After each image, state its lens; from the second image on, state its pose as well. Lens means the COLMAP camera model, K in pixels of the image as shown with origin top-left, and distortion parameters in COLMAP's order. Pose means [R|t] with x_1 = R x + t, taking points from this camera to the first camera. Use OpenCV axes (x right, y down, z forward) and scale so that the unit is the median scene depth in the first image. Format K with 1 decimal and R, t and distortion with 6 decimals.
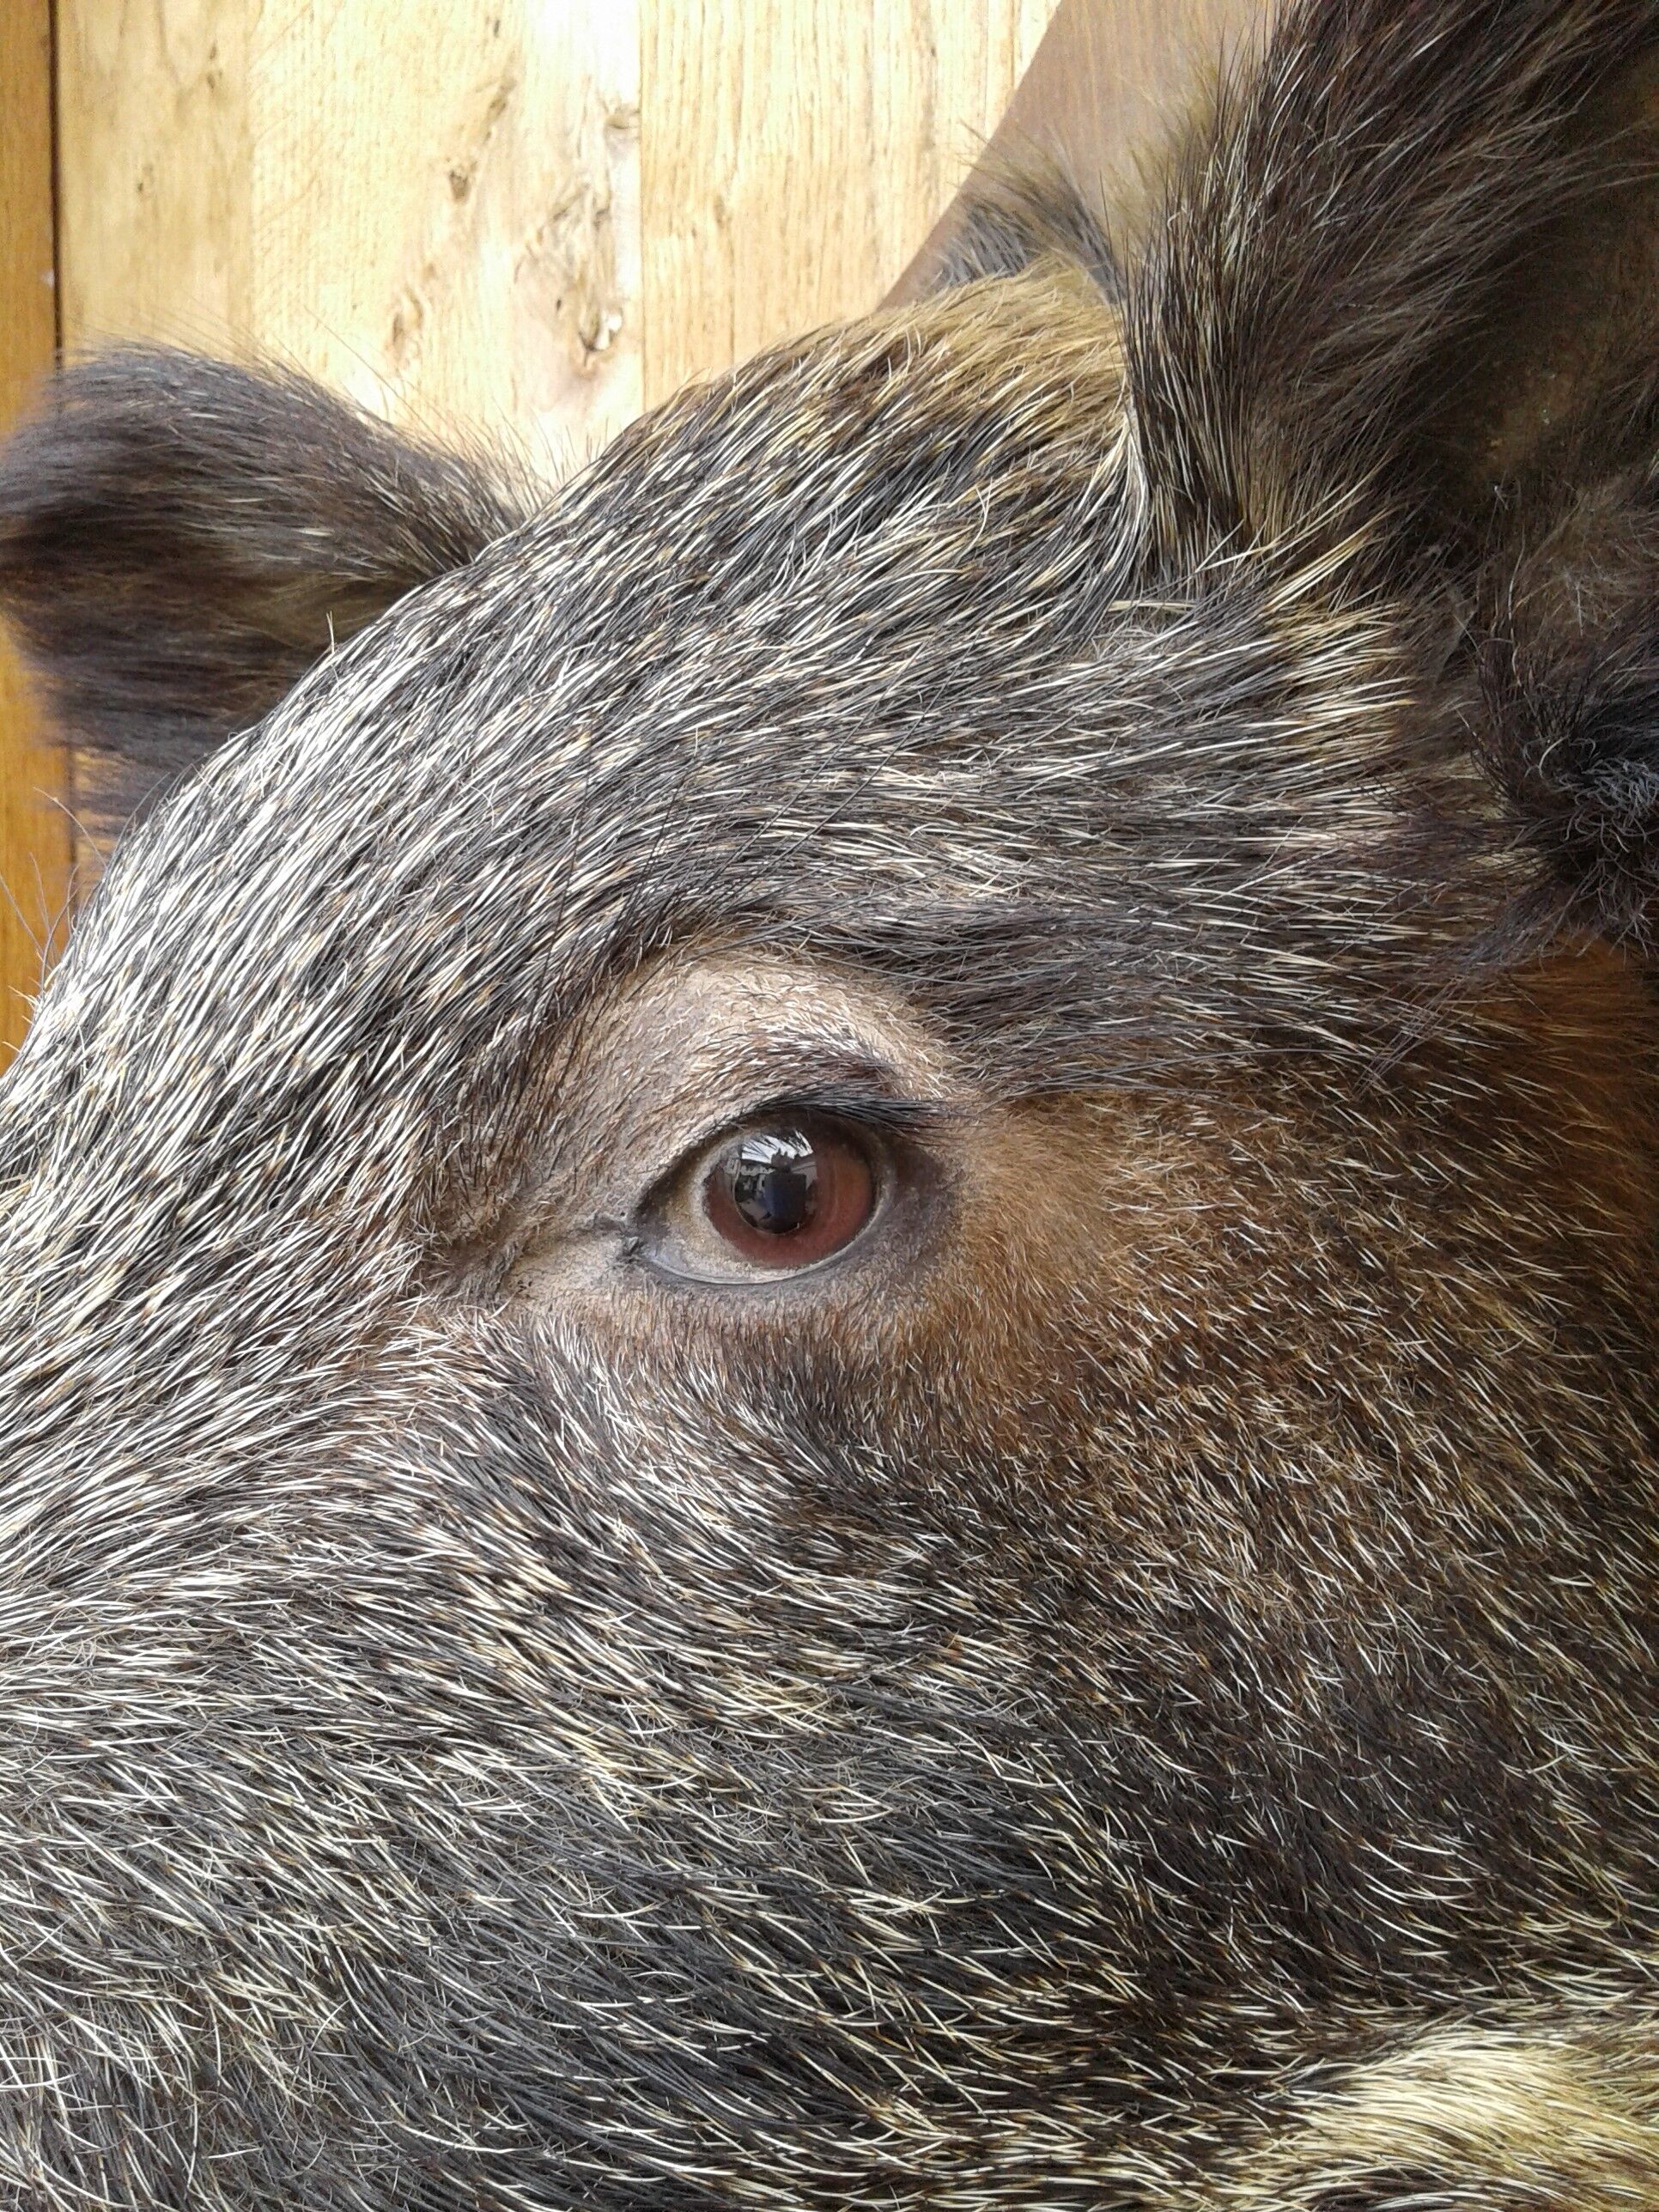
lens RADIAL K [[2080.3, 0, 909.7], [0, 2080.3, 1107.1], [0, 0, 1]] dist [0.118219, -0.313505]
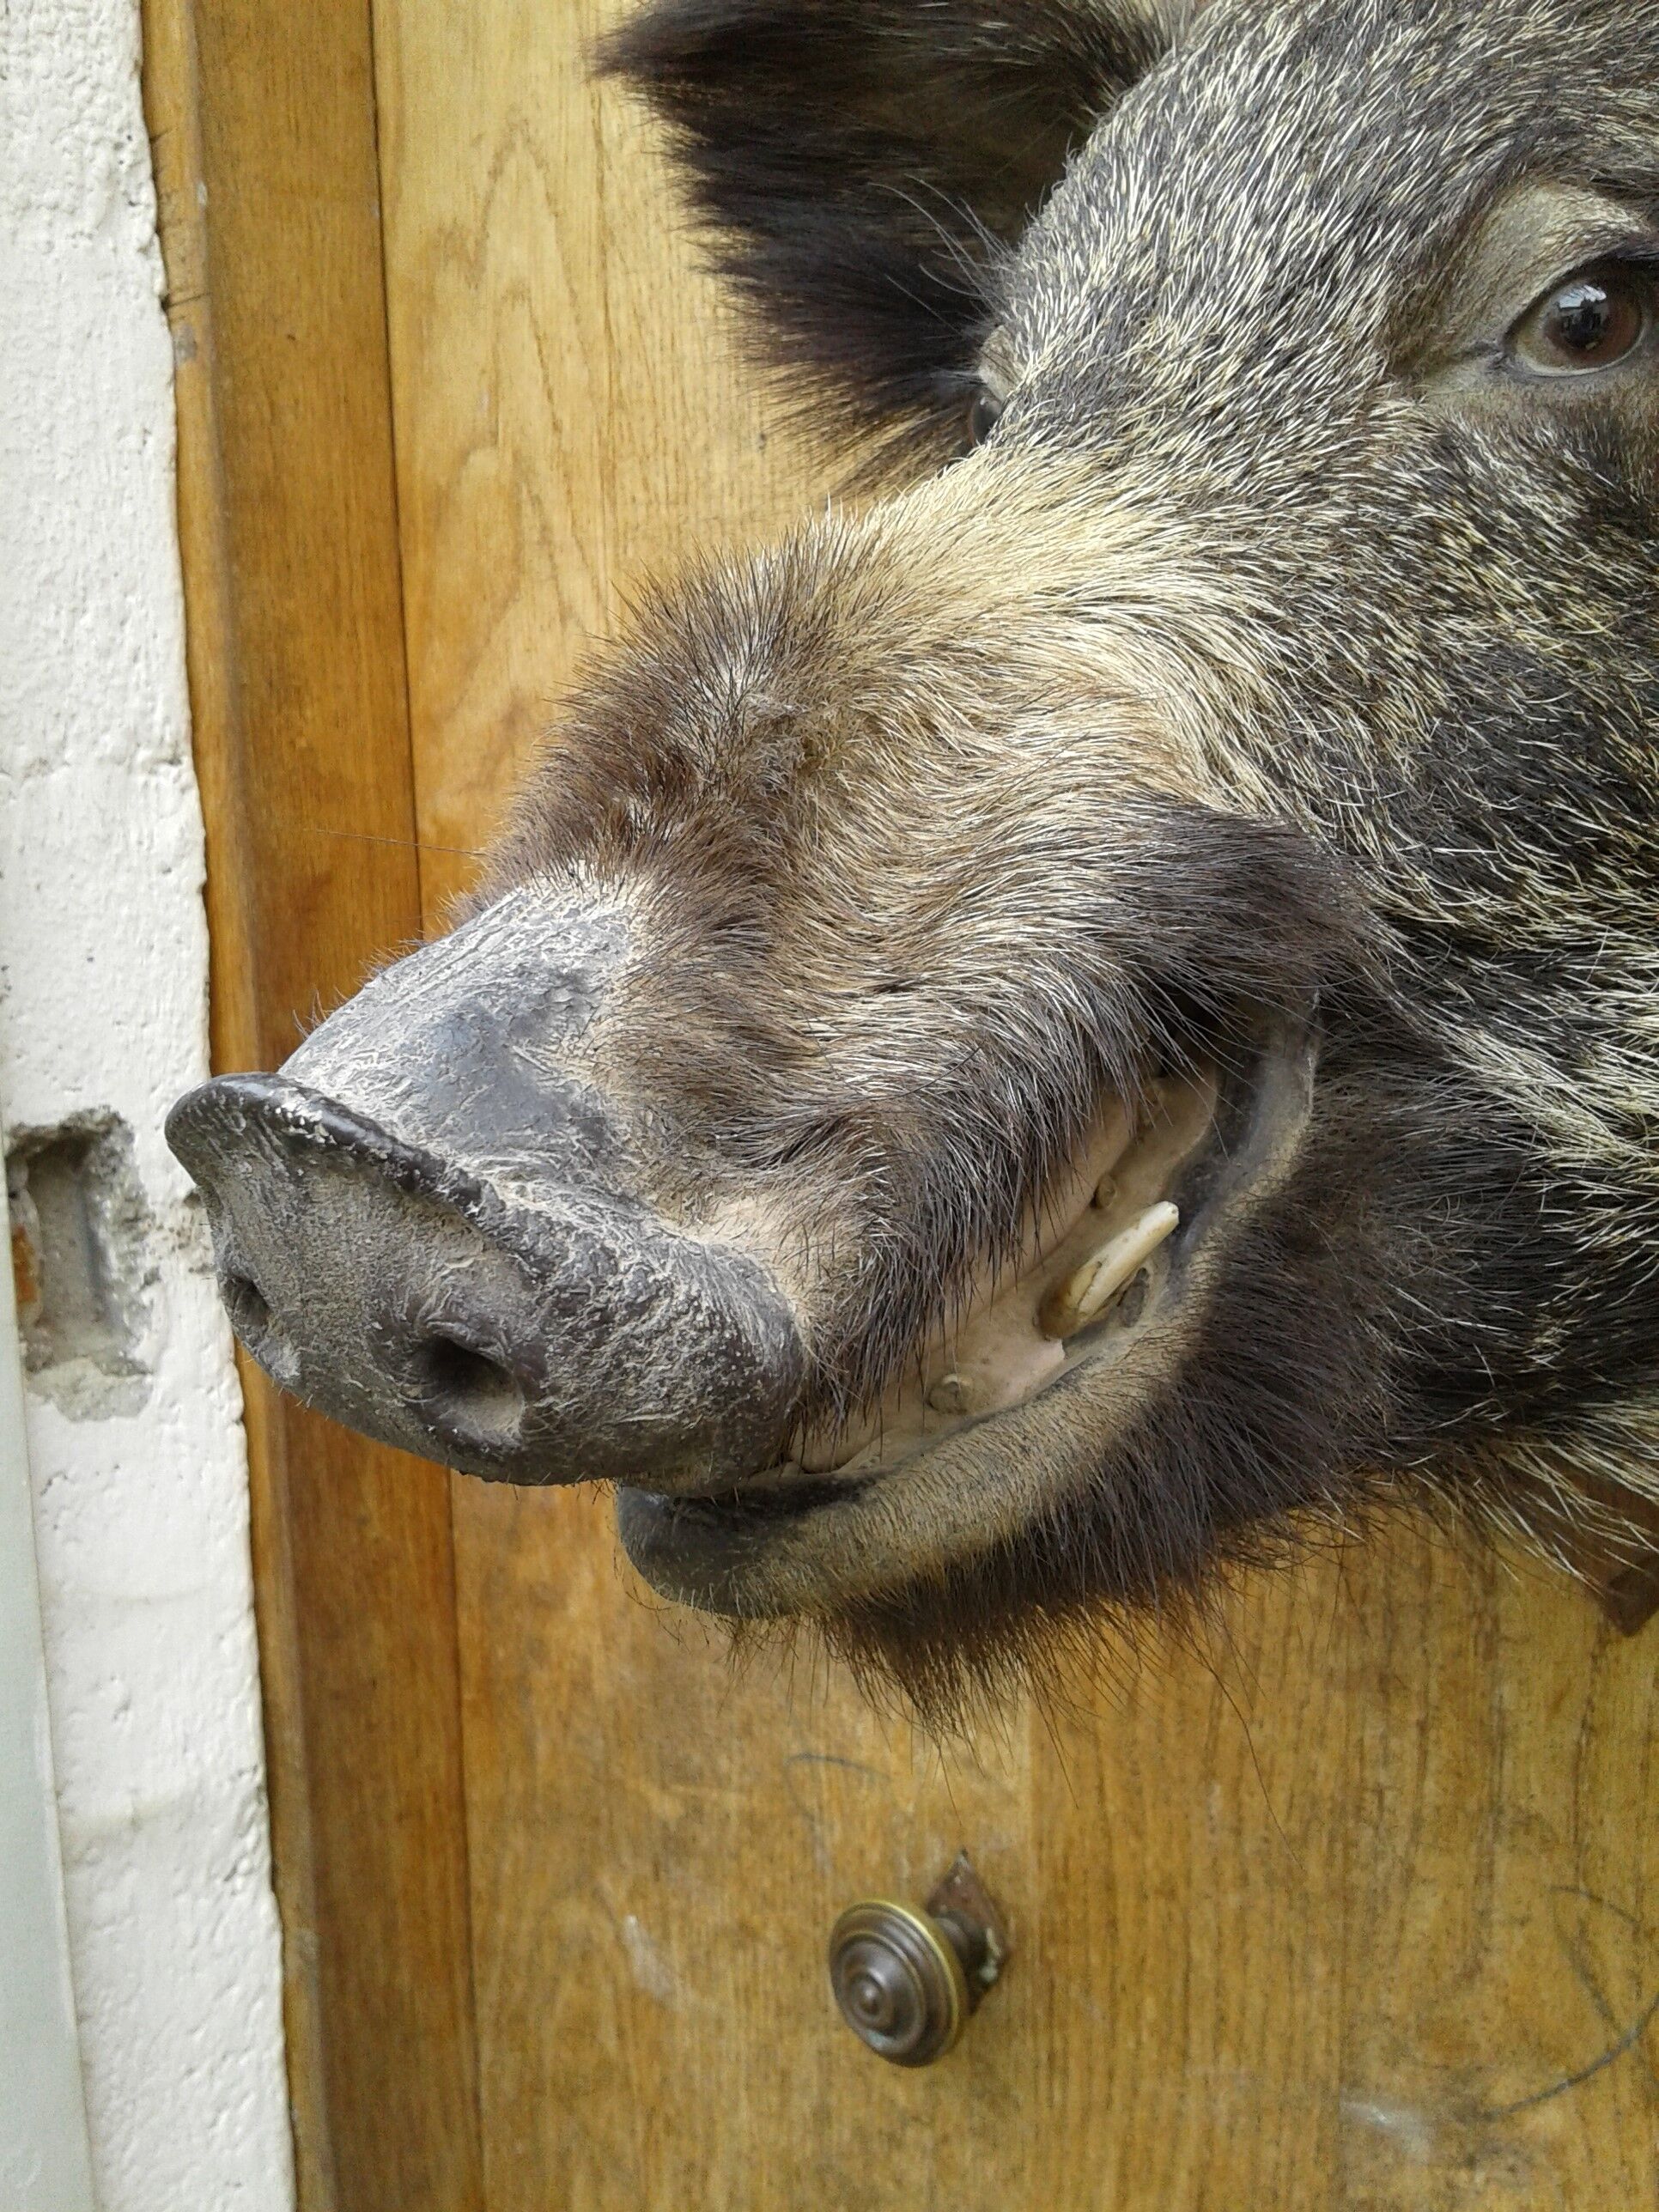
lens RADIAL K [[2070.9, 0, 837.4], [0, 2070.9, 1133.7], [0, 0, 1]] dist [0.053871, -0.127050]
pose [[0.997253, -0.034234, 0.065688, -0.780898], [0.027279, 0.994202, 0.104006, 0.488870], [-0.068867, -0.101929, 0.992405, -0.692440]]
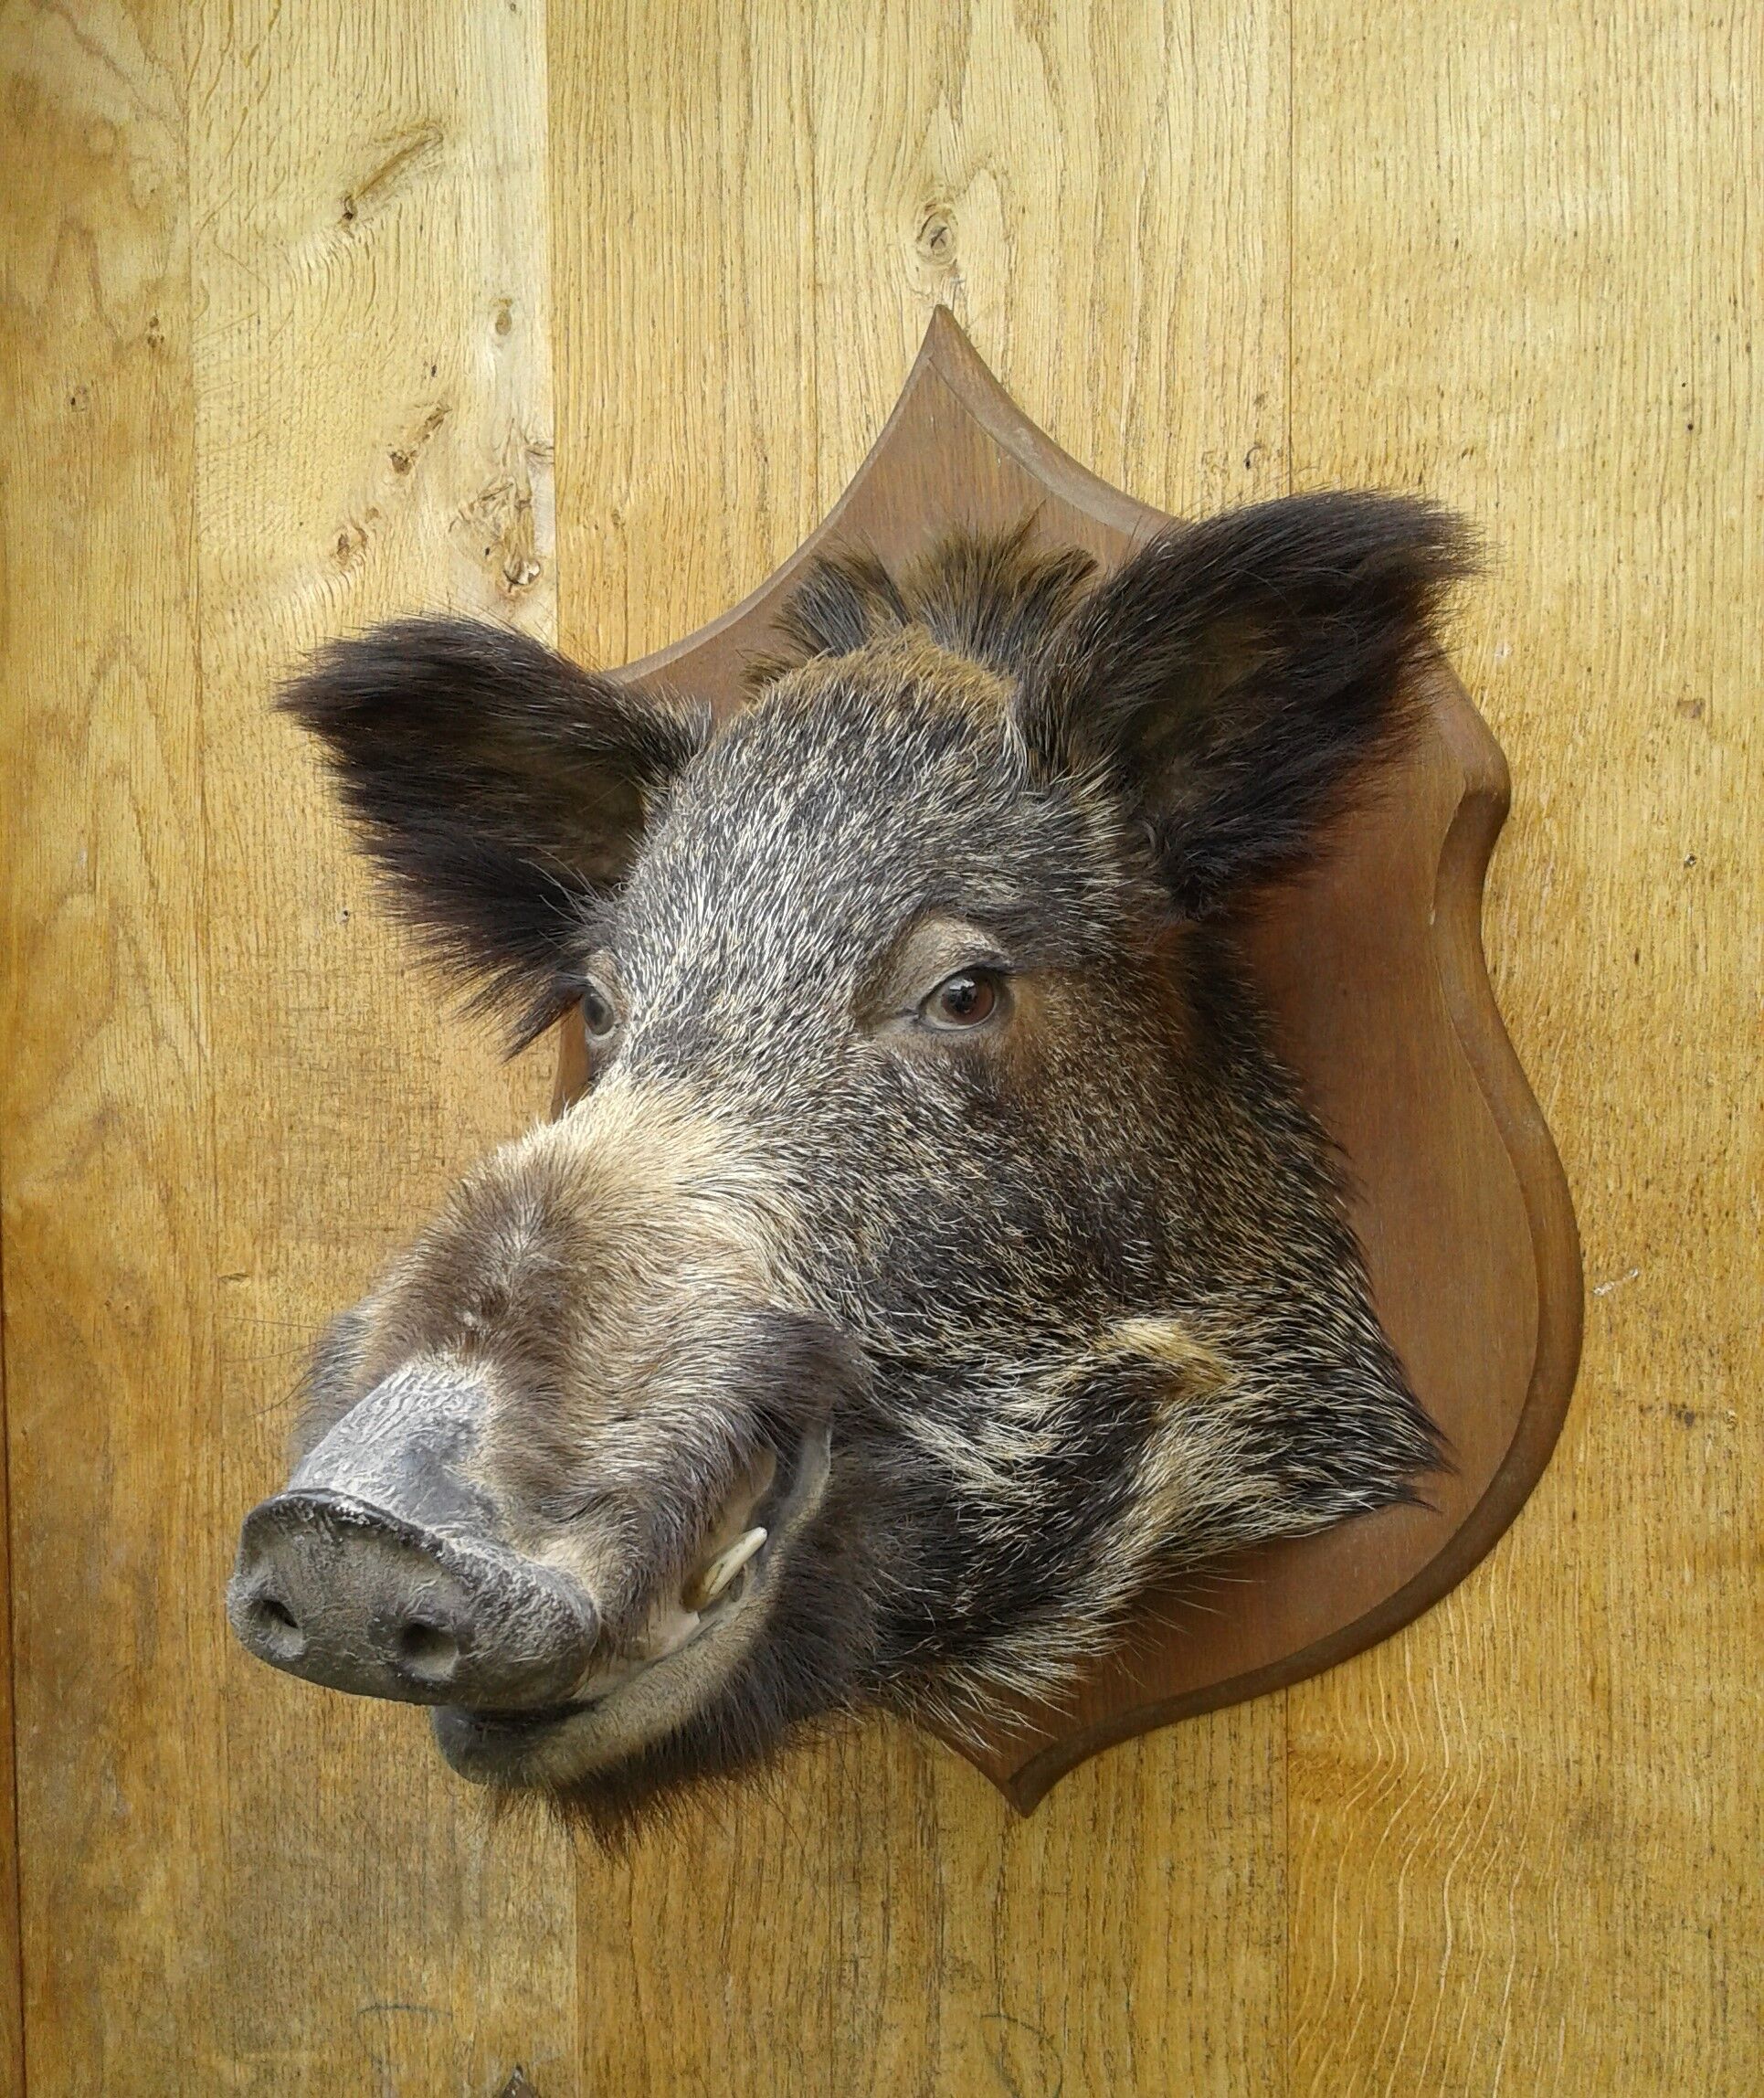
lens RADIAL K [[2220.2, 0, 879.4], [0, 2220.2, 1207.2], [0, 0, 1]] dist [0.145729, -0.360486]
pose [[0.933242, -0.031743, 0.357844, -1.262799], [0.027580, 0.999480, 0.016733, 0.269304], [-0.358189, -0.005746, 0.933631, -1.826356]]
